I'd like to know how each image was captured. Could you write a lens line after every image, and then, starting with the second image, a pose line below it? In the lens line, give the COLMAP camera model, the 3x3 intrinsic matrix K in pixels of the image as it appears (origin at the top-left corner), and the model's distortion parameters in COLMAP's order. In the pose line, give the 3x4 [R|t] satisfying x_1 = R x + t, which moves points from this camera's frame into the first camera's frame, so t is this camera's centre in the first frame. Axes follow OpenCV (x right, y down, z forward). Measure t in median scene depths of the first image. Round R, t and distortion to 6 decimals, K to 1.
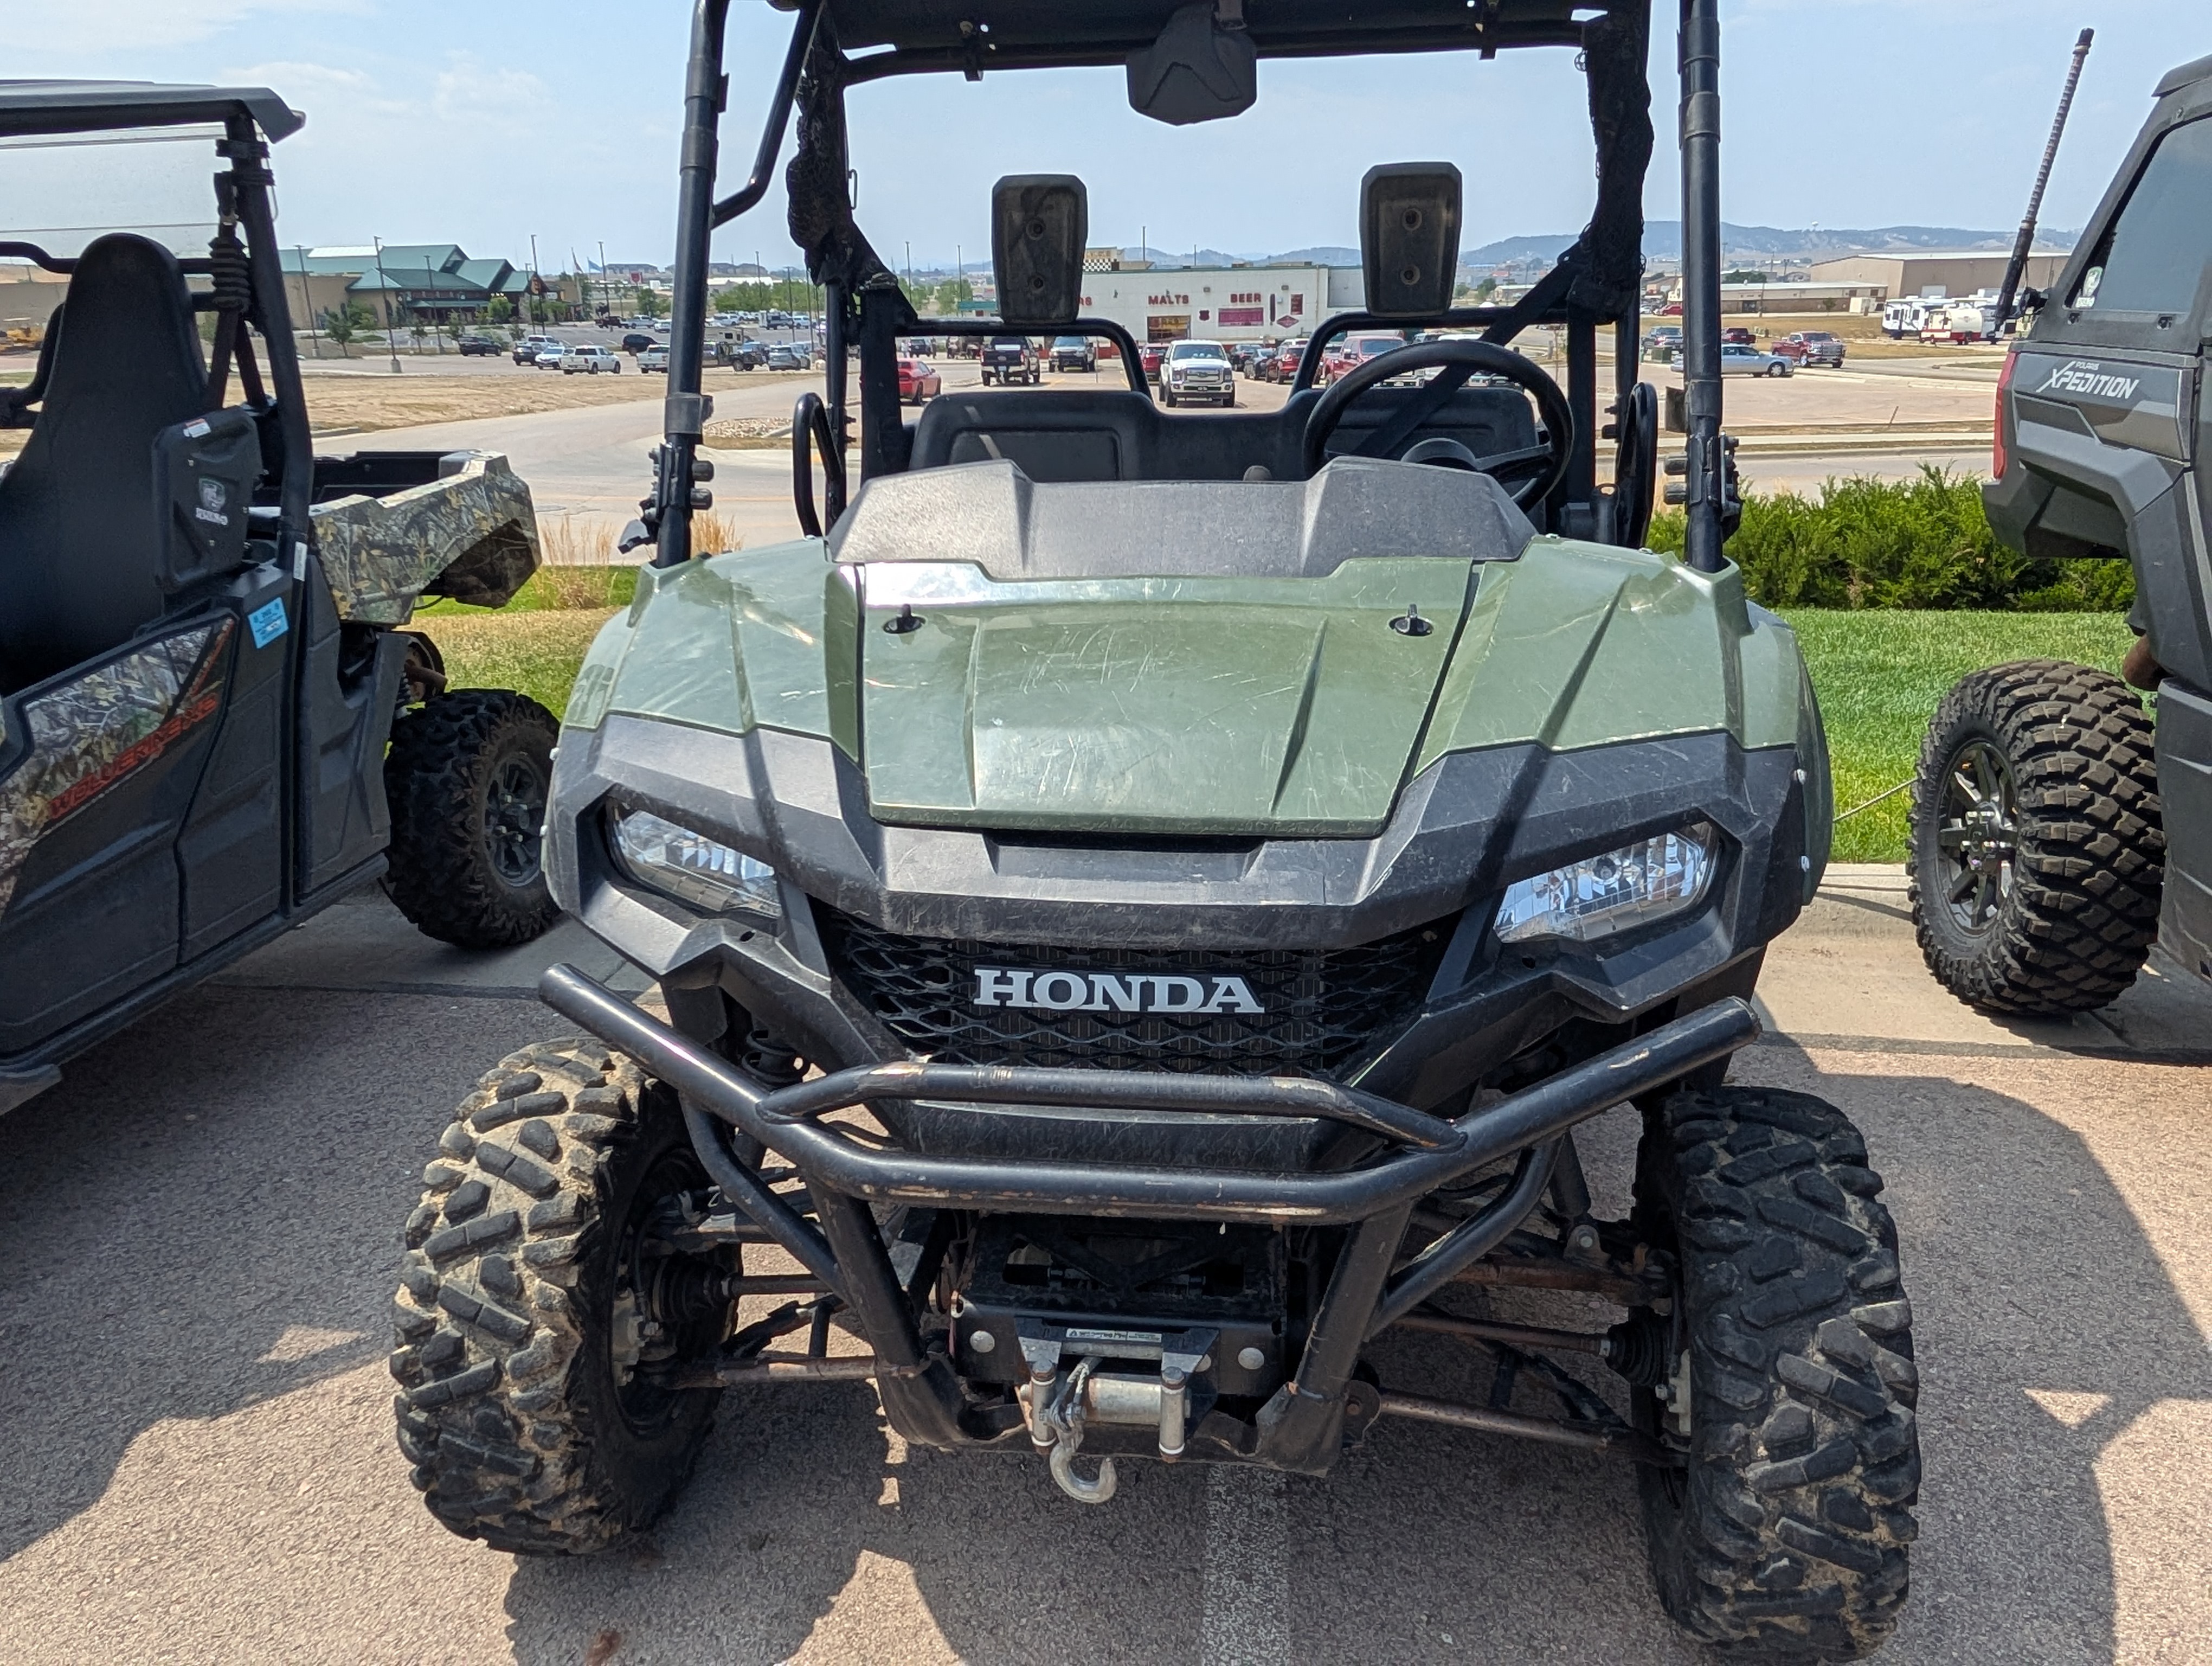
lens RADIAL K [[1587.4, 0, 1101.0], [0, 1587.4, 833.1], [0, 0, 1]] dist [-0.001536, 0.003498]
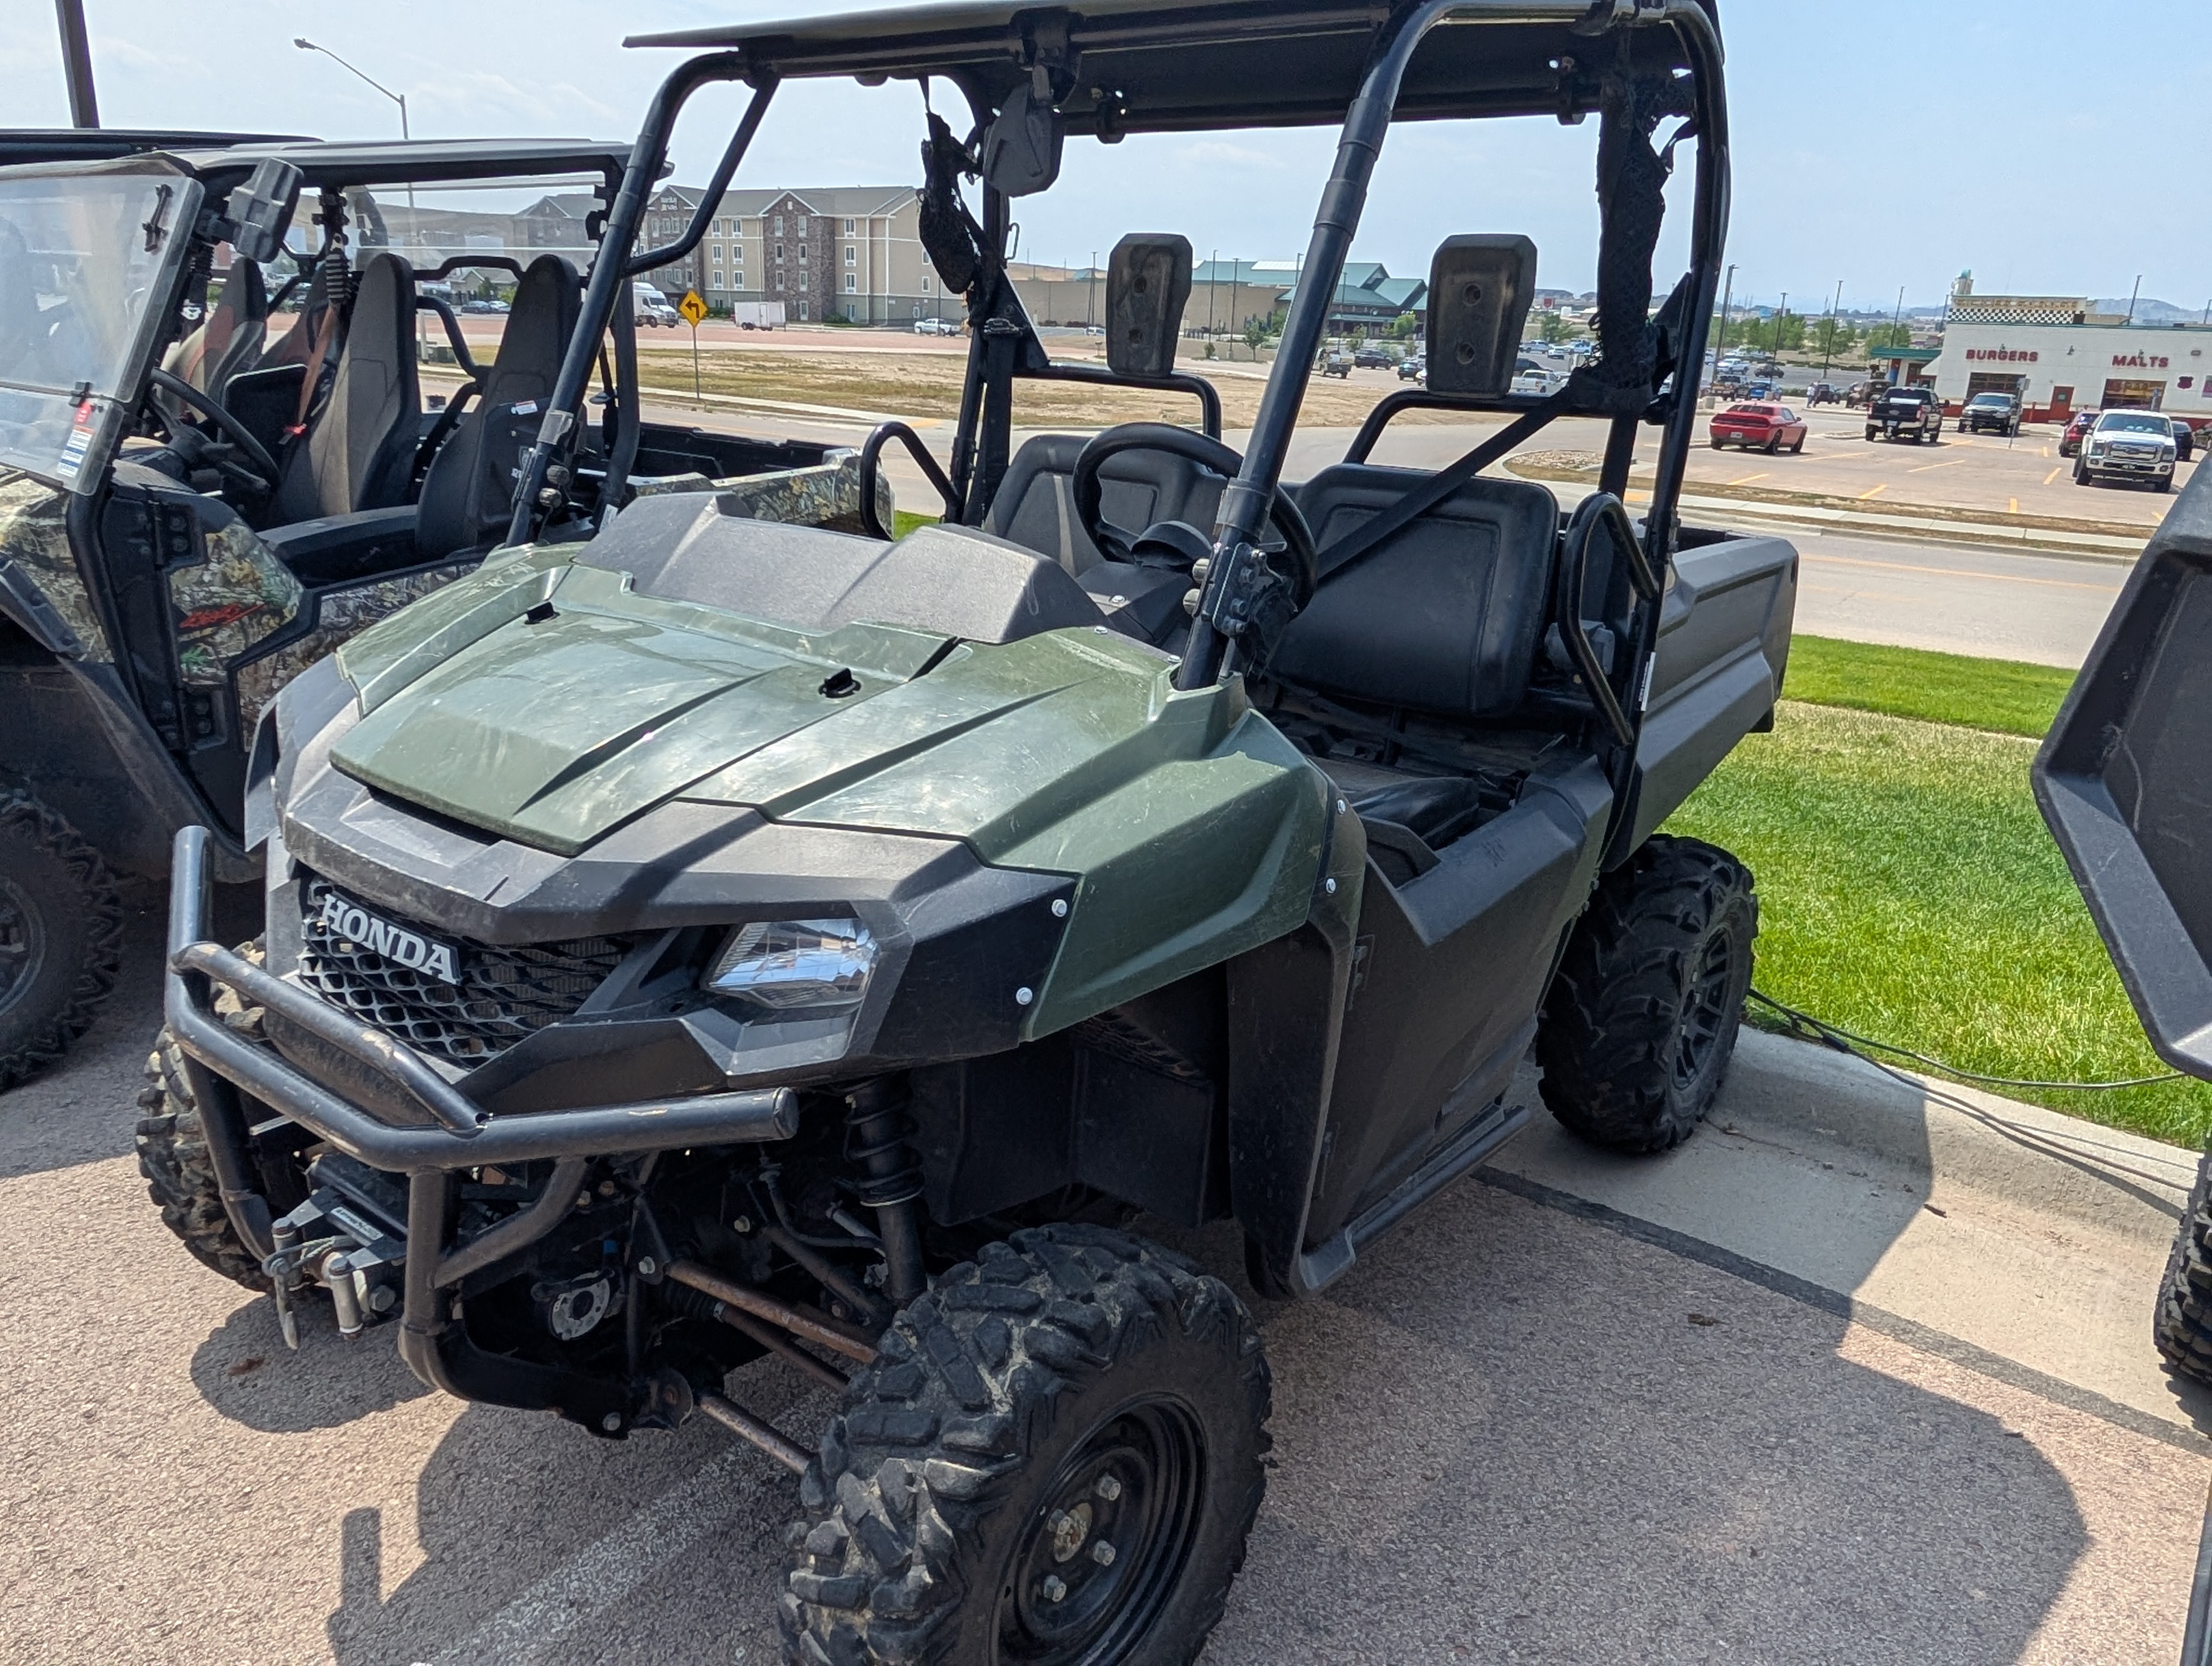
lens RADIAL K [[1587.4, 0, 1105.9], [0, 1587.4, 832.5], [0, 0, 1]] dist [-0.001536, 0.003498]
pose [[0.861446, 0.207314, -0.463608, 0.502281], [-0.214193, 0.976034, 0.038459, -0.068304], [0.460470, 0.066171, 0.885206, 0.097706]]
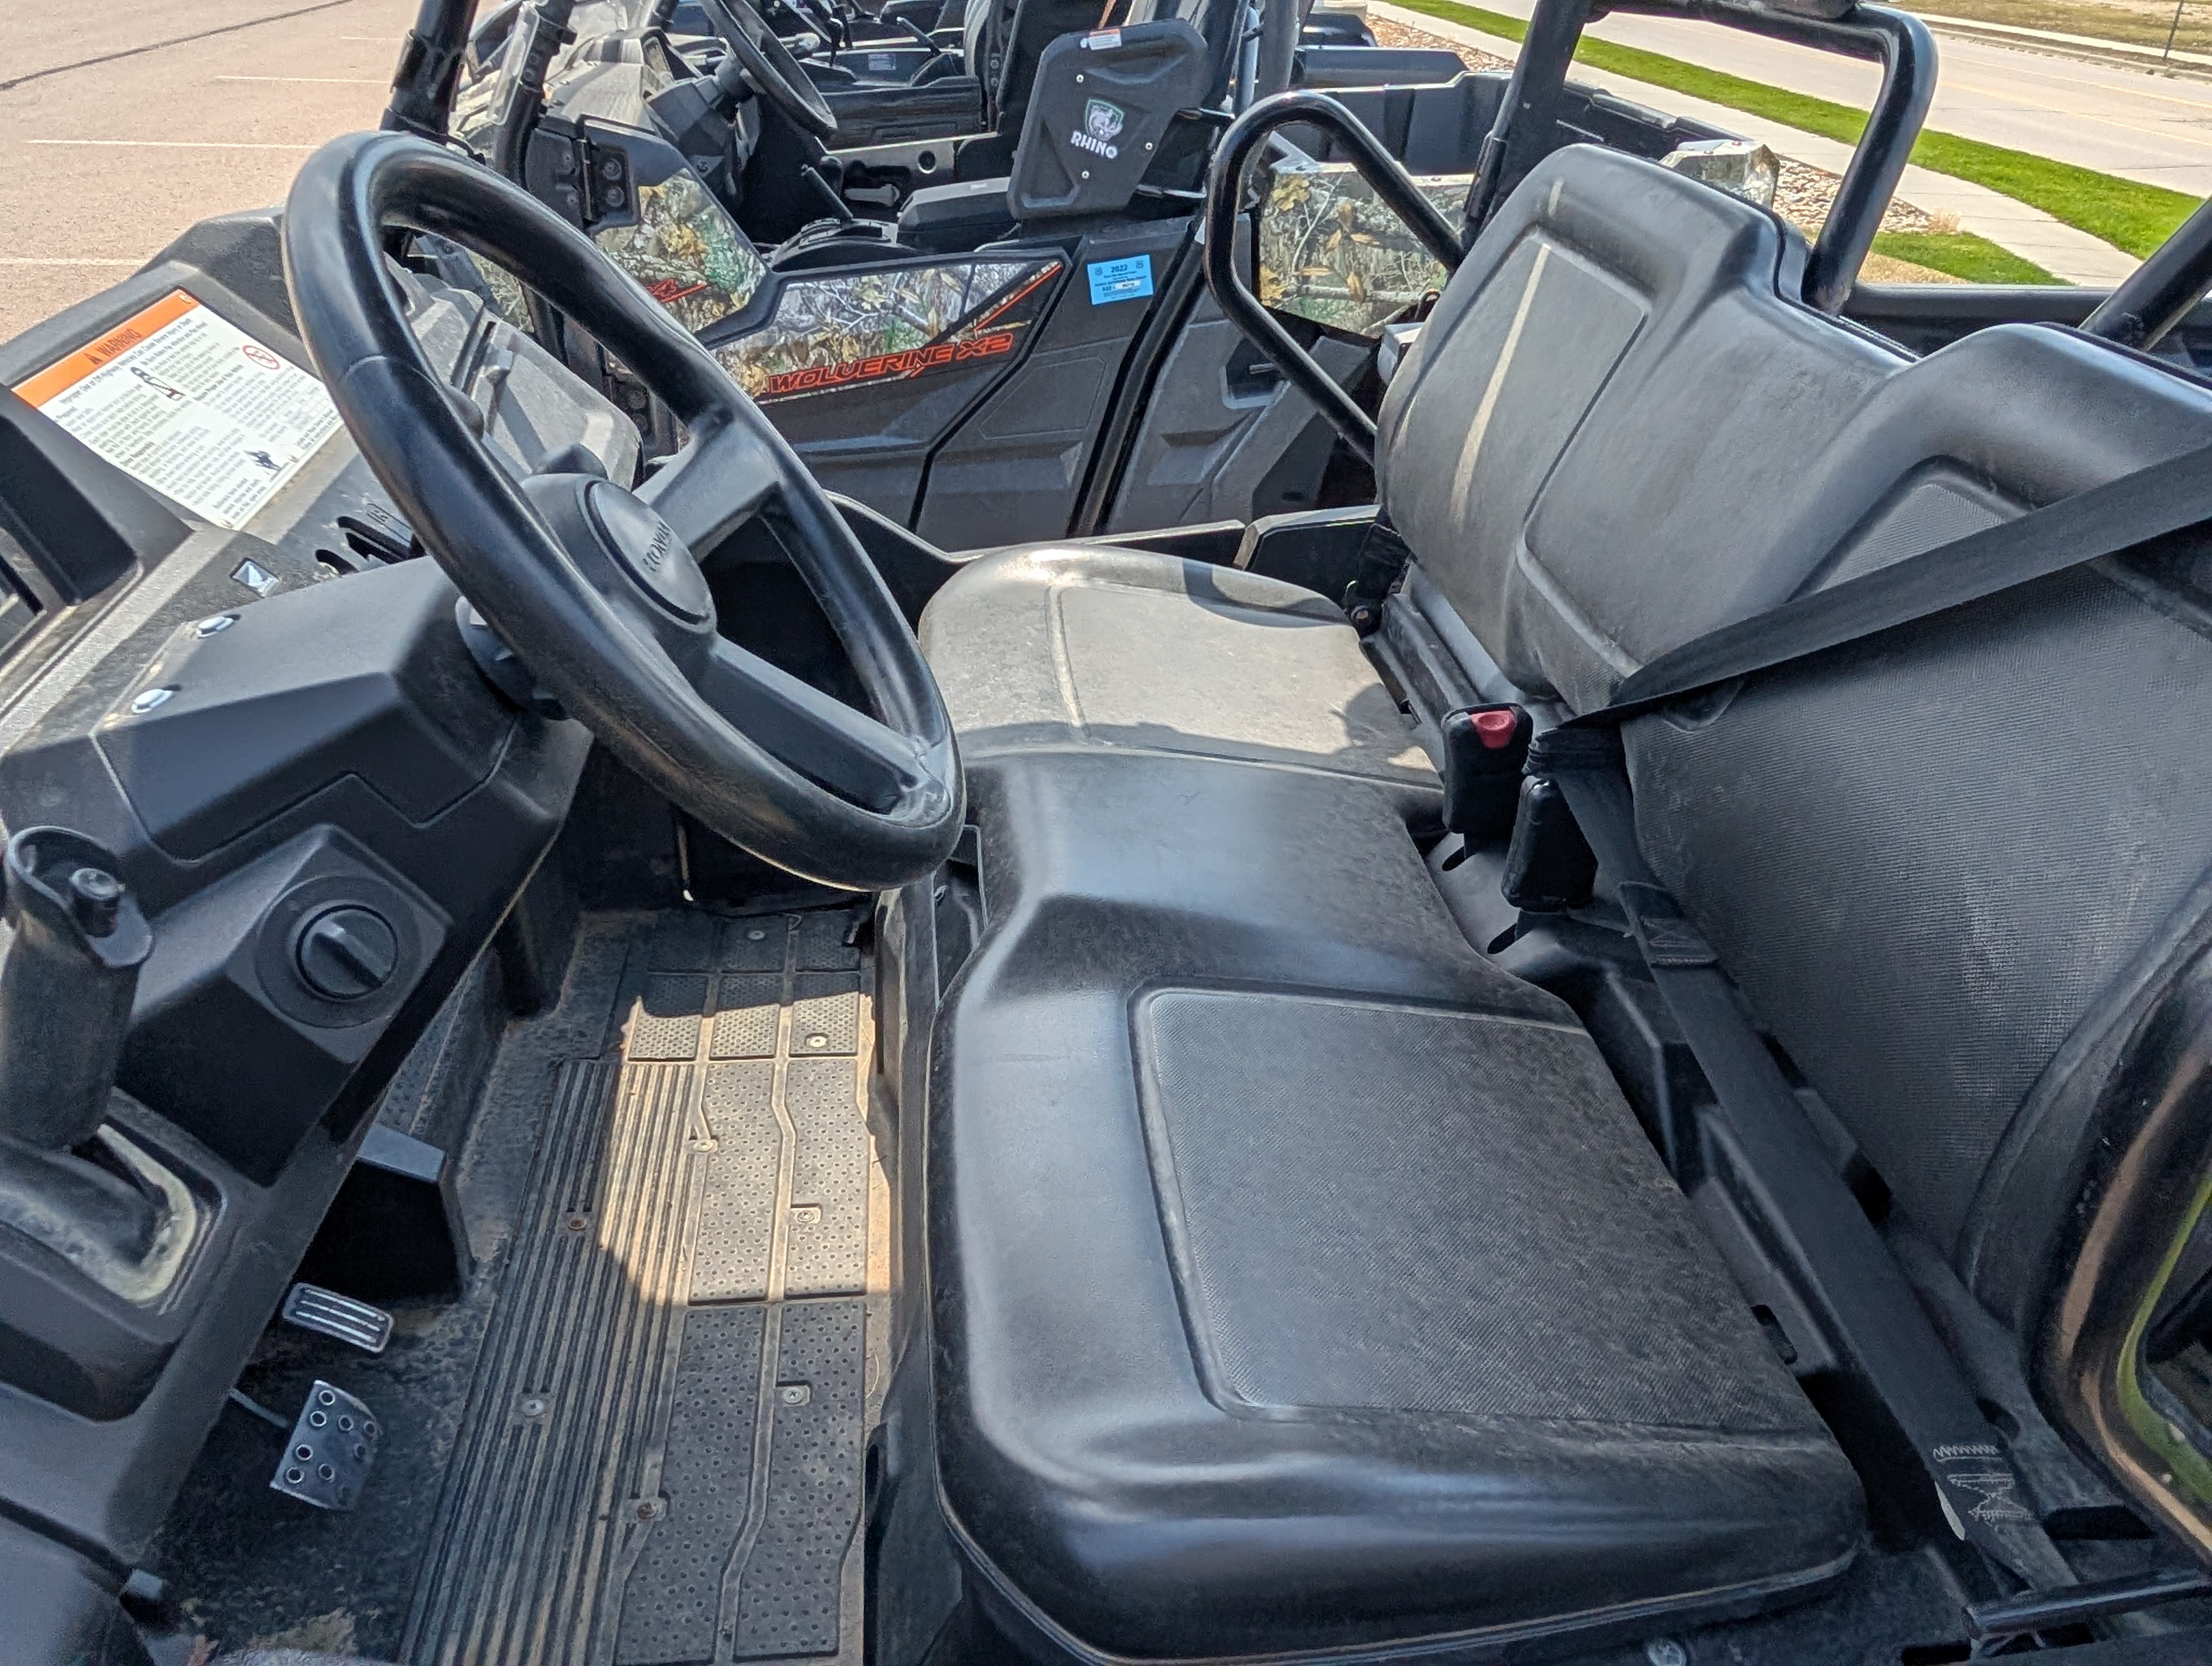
lens RADIAL K [[1587.4, 0, 1106.6], [0, 1587.4, 833.8], [0, 0, 1]] dist [-0.001536, 0.003498]
pose [[0.209243, 0.524594, -0.825239, 0.388889], [-0.343332, 0.829605, 0.440316, -0.275462], [0.915609, 0.191198, 0.353699, 0.767587]]
